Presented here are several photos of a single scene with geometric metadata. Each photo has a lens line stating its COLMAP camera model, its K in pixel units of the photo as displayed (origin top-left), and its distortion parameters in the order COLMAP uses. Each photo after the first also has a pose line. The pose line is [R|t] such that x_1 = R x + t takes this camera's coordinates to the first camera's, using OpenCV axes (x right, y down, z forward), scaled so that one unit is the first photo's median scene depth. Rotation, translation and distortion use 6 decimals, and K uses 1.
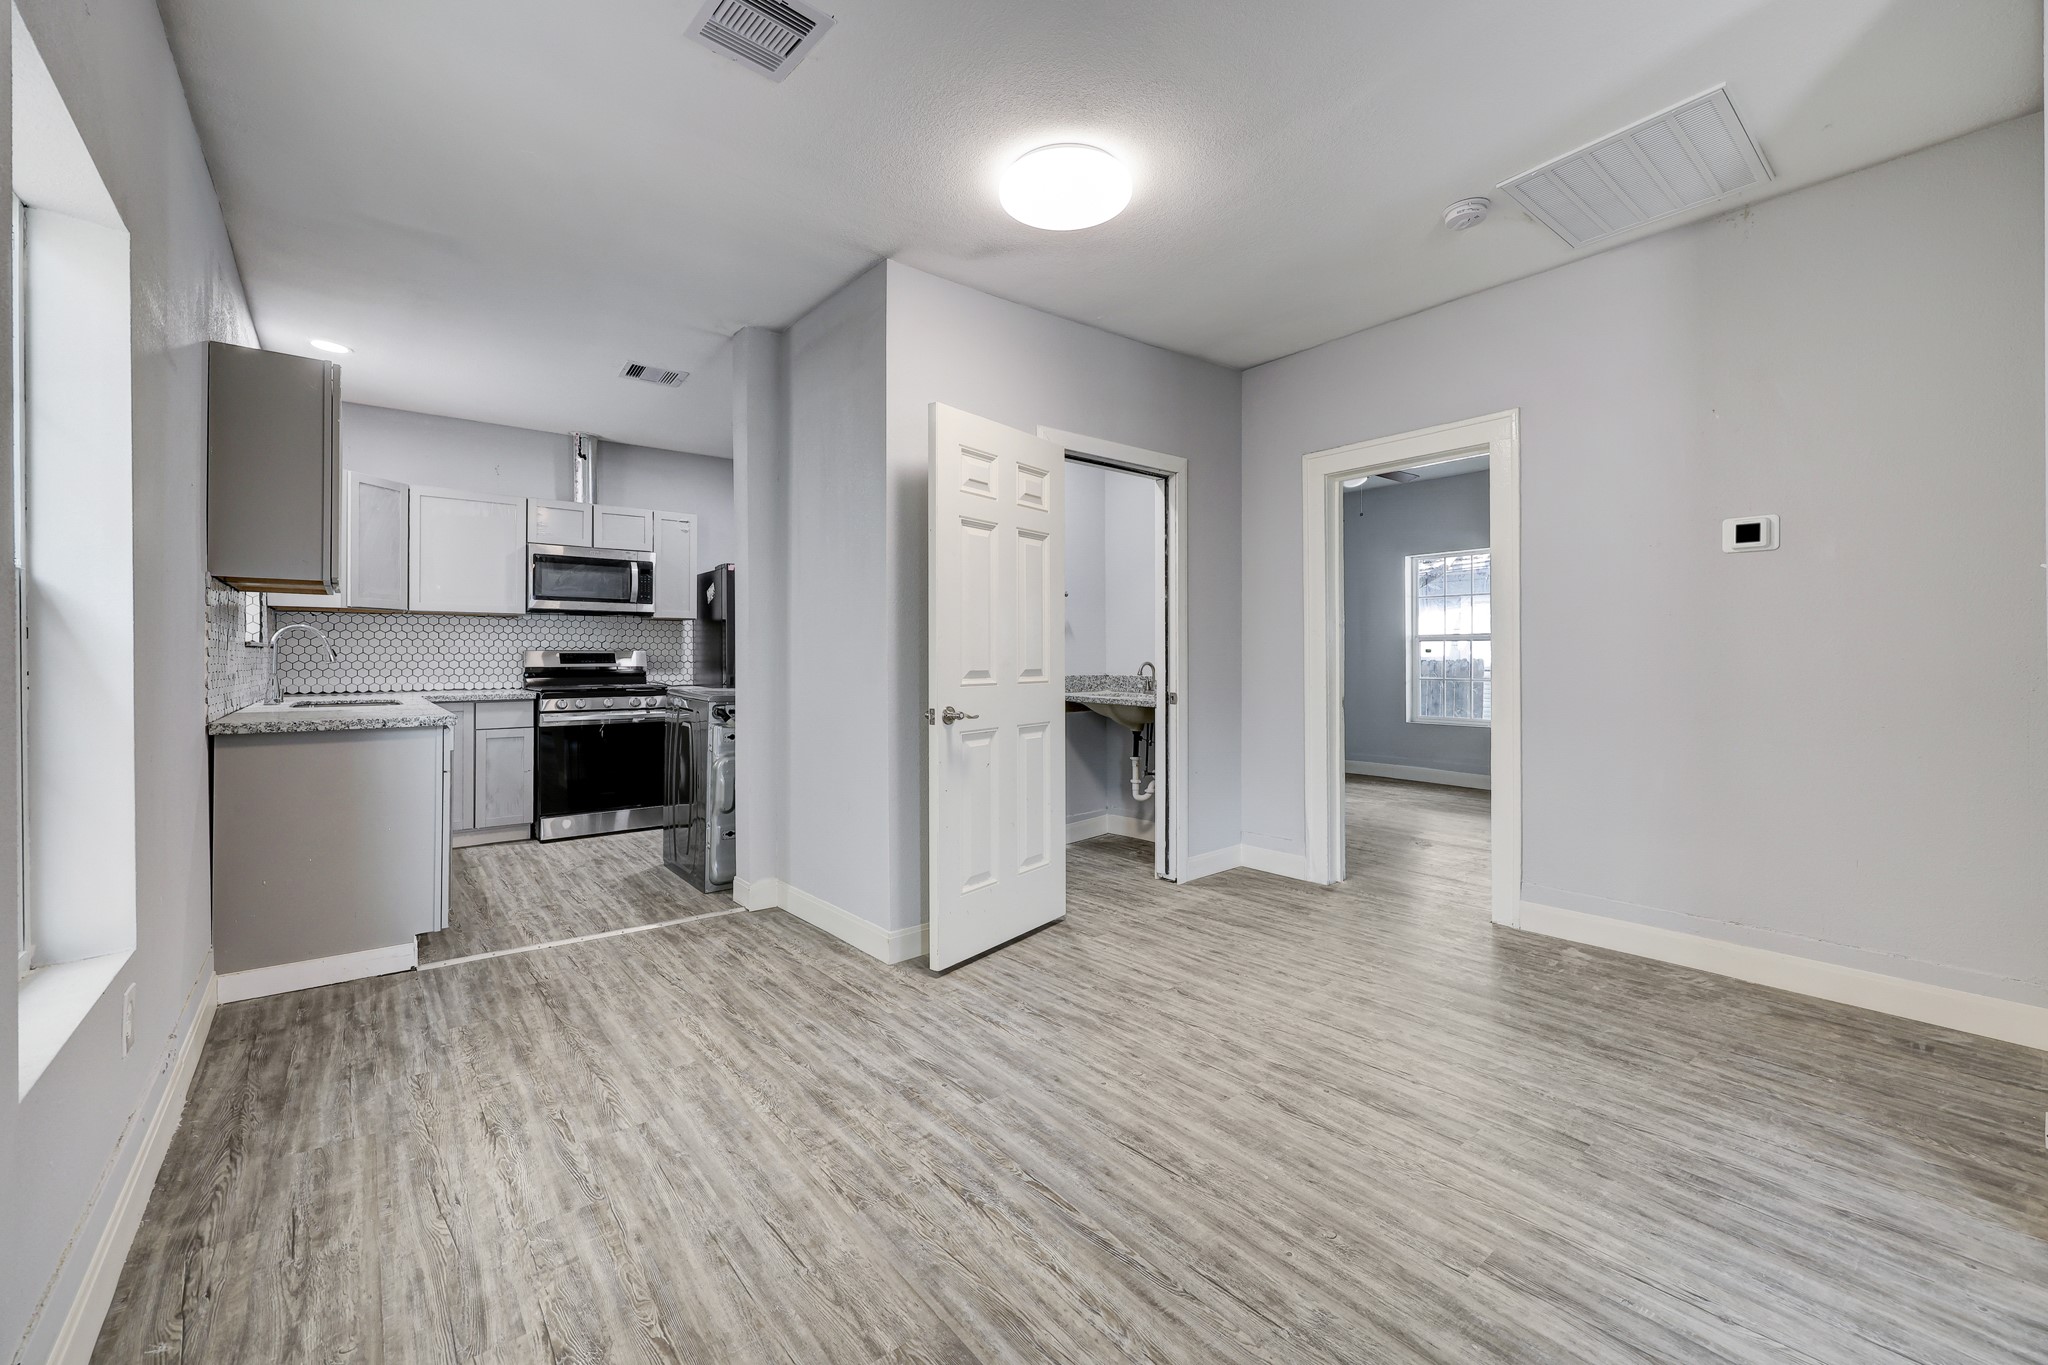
lens RADIAL K [[835.4, 0, 1033.1], [0, 835.4, 657.2], [0, 0, 1]] dist [0.001024, 0.000254]
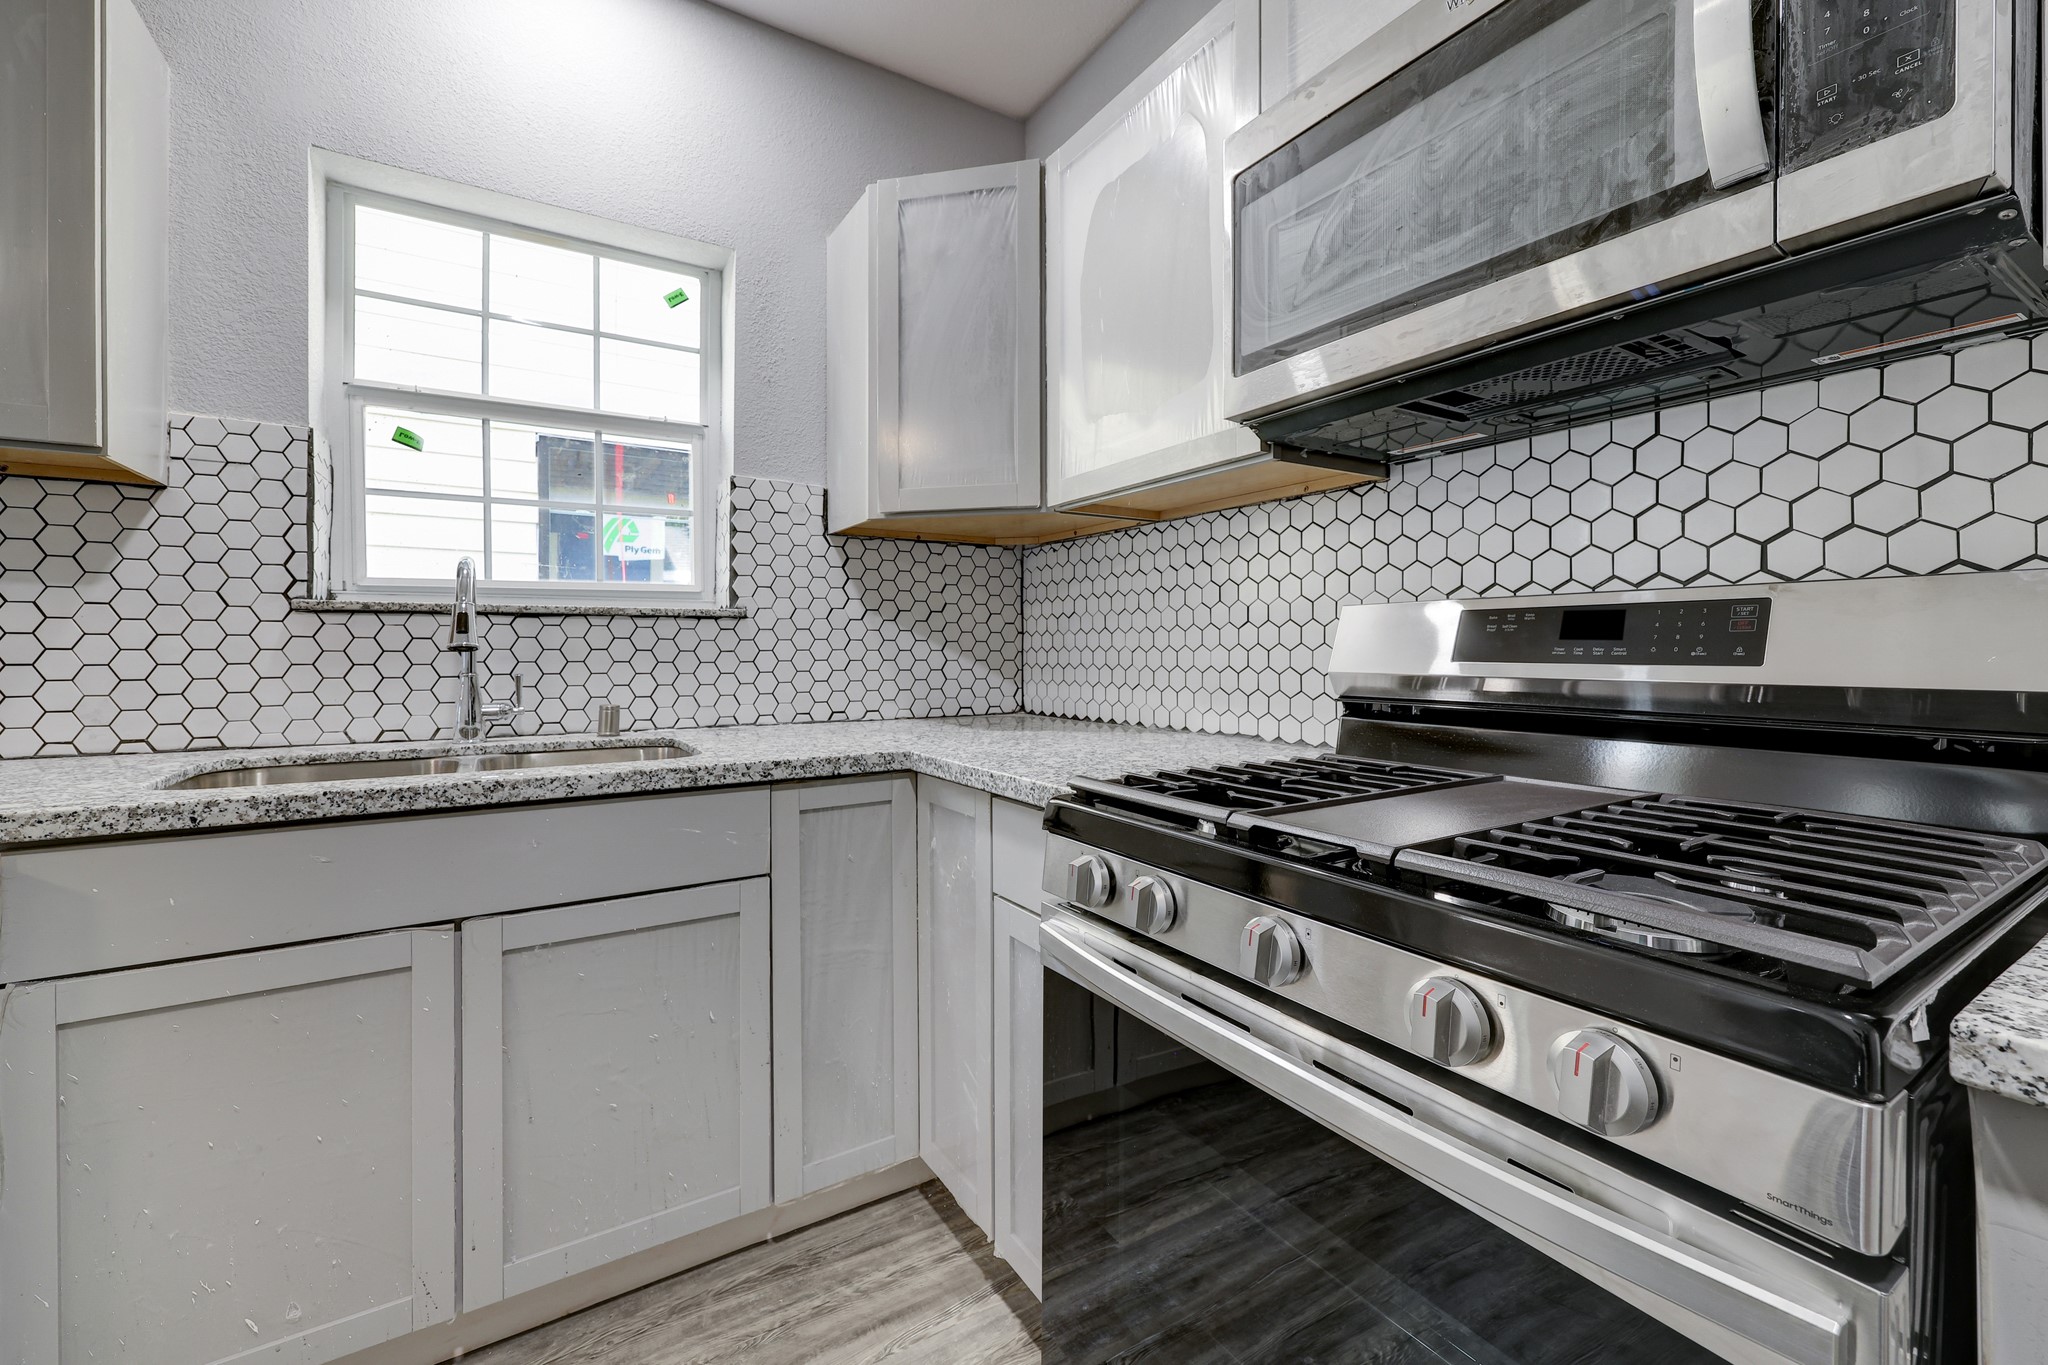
lens RADIAL K [[835.4, 0, 1020.6], [0, 835.4, 647.1], [0, 0, 1]] dist [0.001024, 0.000254]
pose [[-0.129405, -0.000098, -0.991592, -0.348299], [0.002266, 0.999997, -0.000395, 0.003963], [0.991589, -0.002298, -0.129405, 0.928010]]
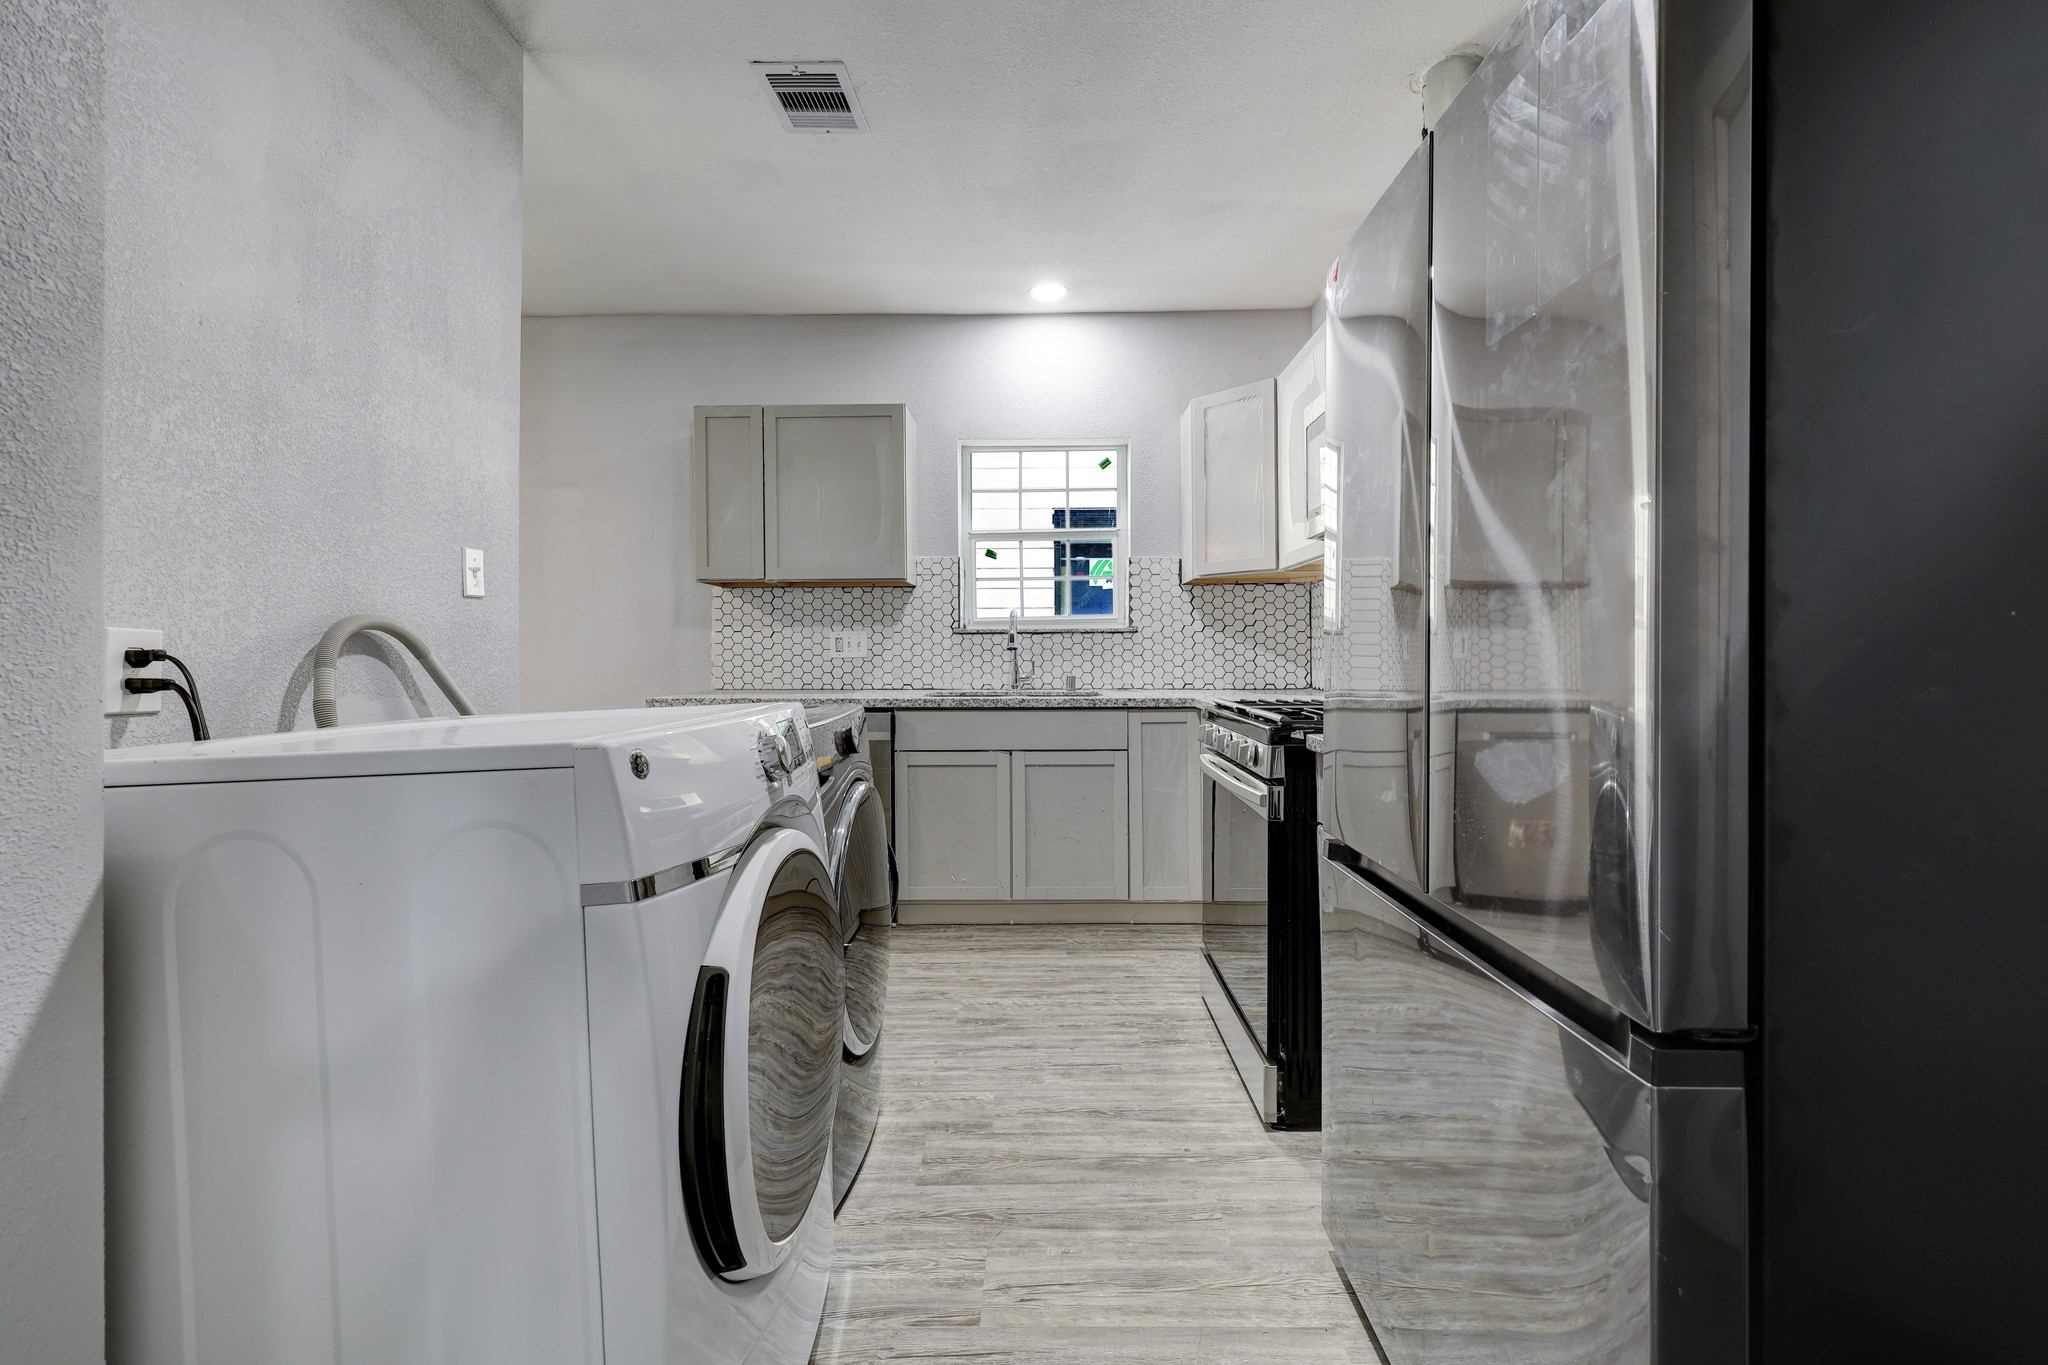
lens RADIAL K [[835.4, 0, 1021.6], [0, 835.4, 648.2], [0, 0, 1]] dist [0.001024, 0.000254]
pose [[-0.652886, 0.001523, -0.757455, -0.108139], [0.006742, 0.999970, -0.003800, 0.006077], [0.757426, -0.007587, -0.652876, 1.141852]]
